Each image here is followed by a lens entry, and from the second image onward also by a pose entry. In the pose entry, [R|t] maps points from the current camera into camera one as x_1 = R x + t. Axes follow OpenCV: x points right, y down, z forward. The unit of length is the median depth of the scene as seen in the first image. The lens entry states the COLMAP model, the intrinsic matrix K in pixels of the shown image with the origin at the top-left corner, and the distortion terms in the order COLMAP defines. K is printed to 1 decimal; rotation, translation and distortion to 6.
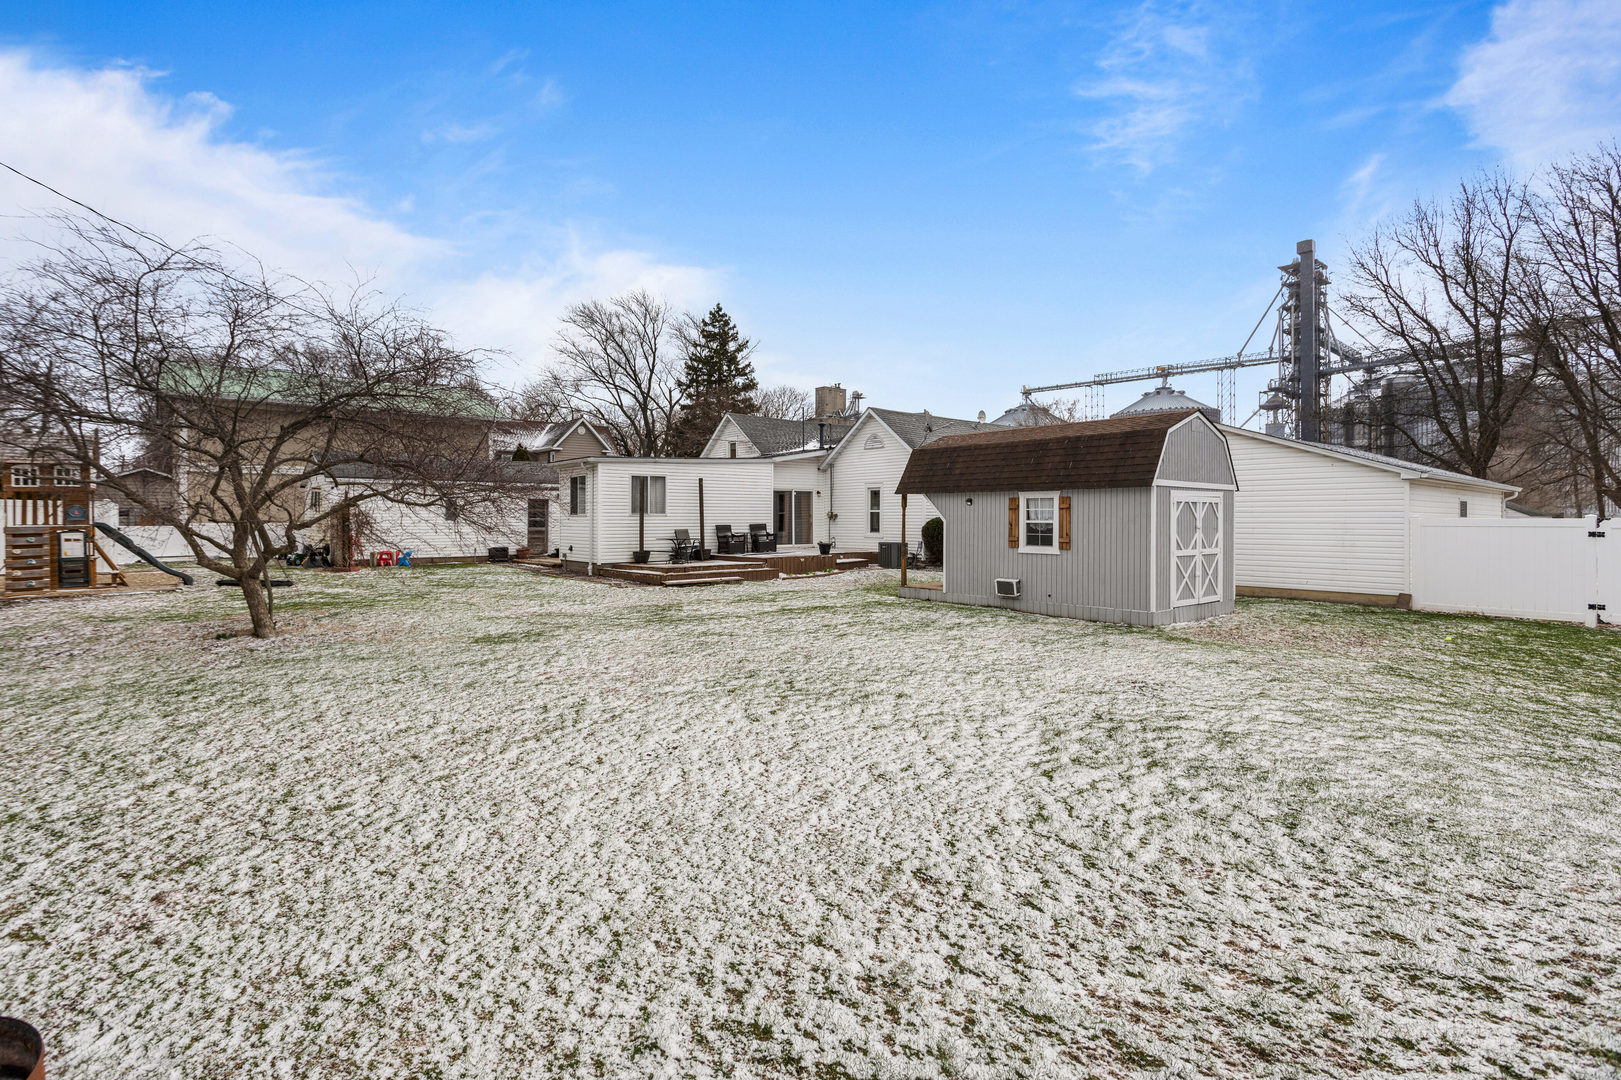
lens RADIAL K [[780.6, 0, 814.8], [0, 780.6, 533.4], [0, 0, 1]] dist [-0.002397, 0.002559]
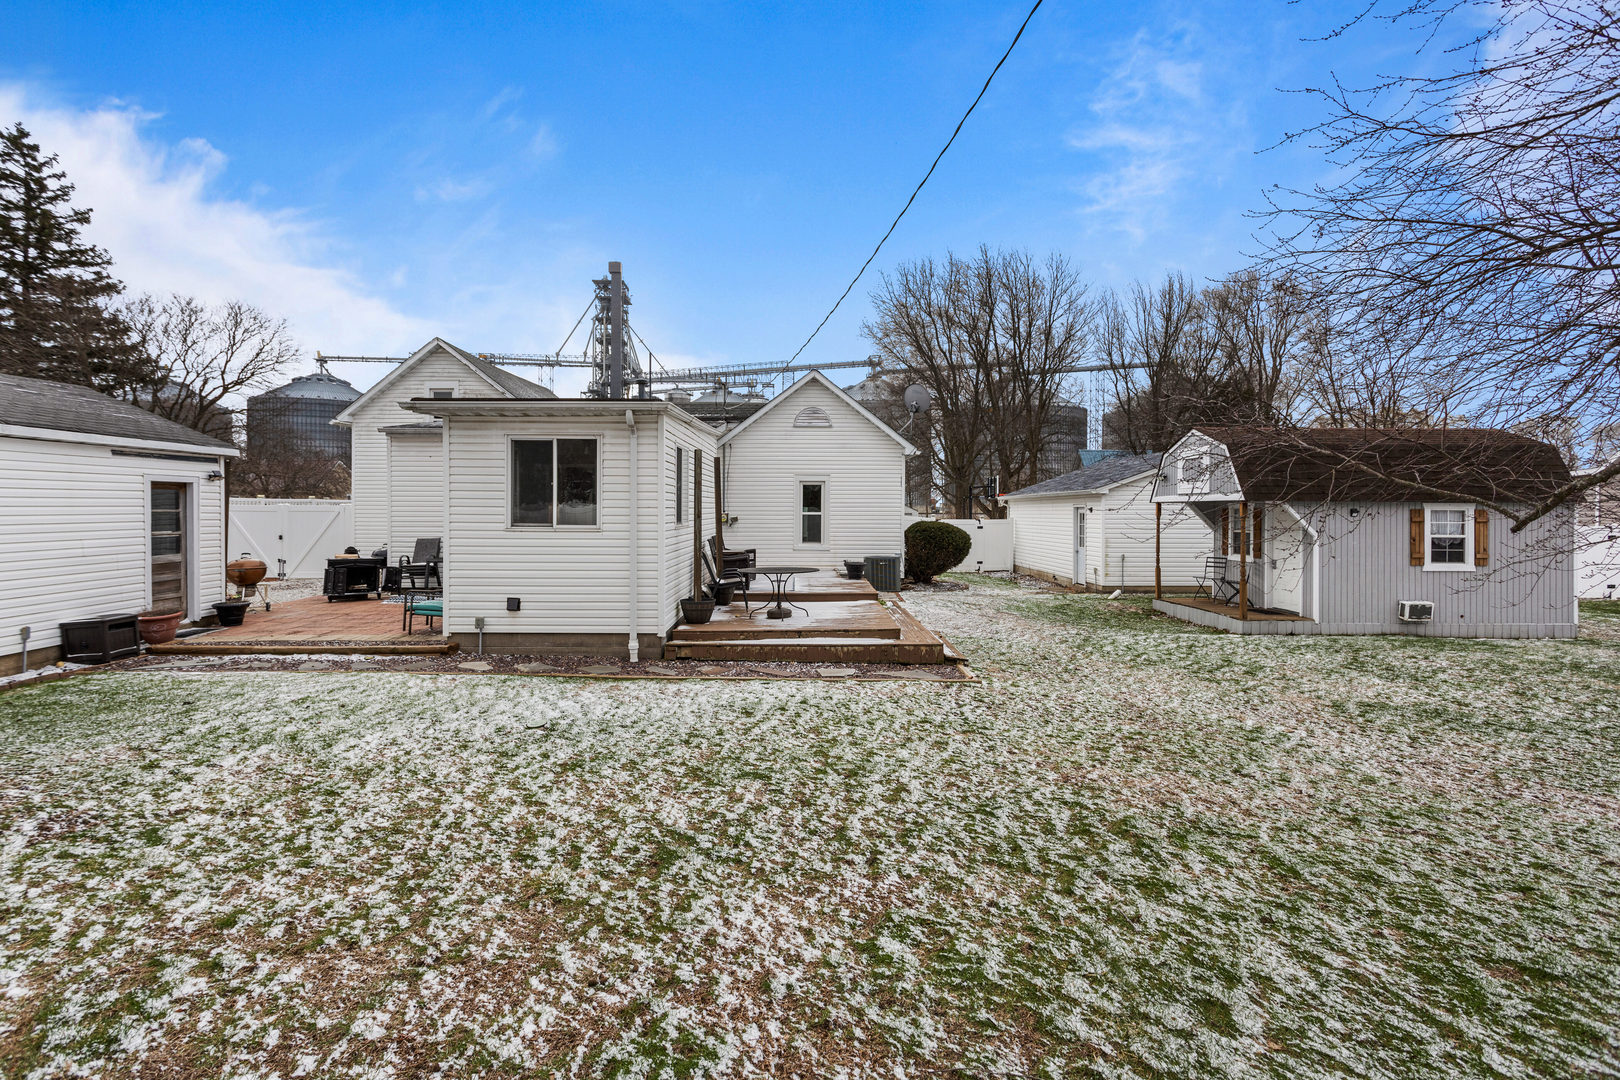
lens RADIAL K [[780.1, 0, 810.2], [0, 780.1, 527.8], [0, 0, 1]] dist [-0.002397, 0.002559]
pose [[0.634609, -0.016278, 0.772662, -0.200419], [0.011188, 0.999867, 0.011875, -0.009900], [-0.772752, 0.001109, 0.634707, 0.222285]]
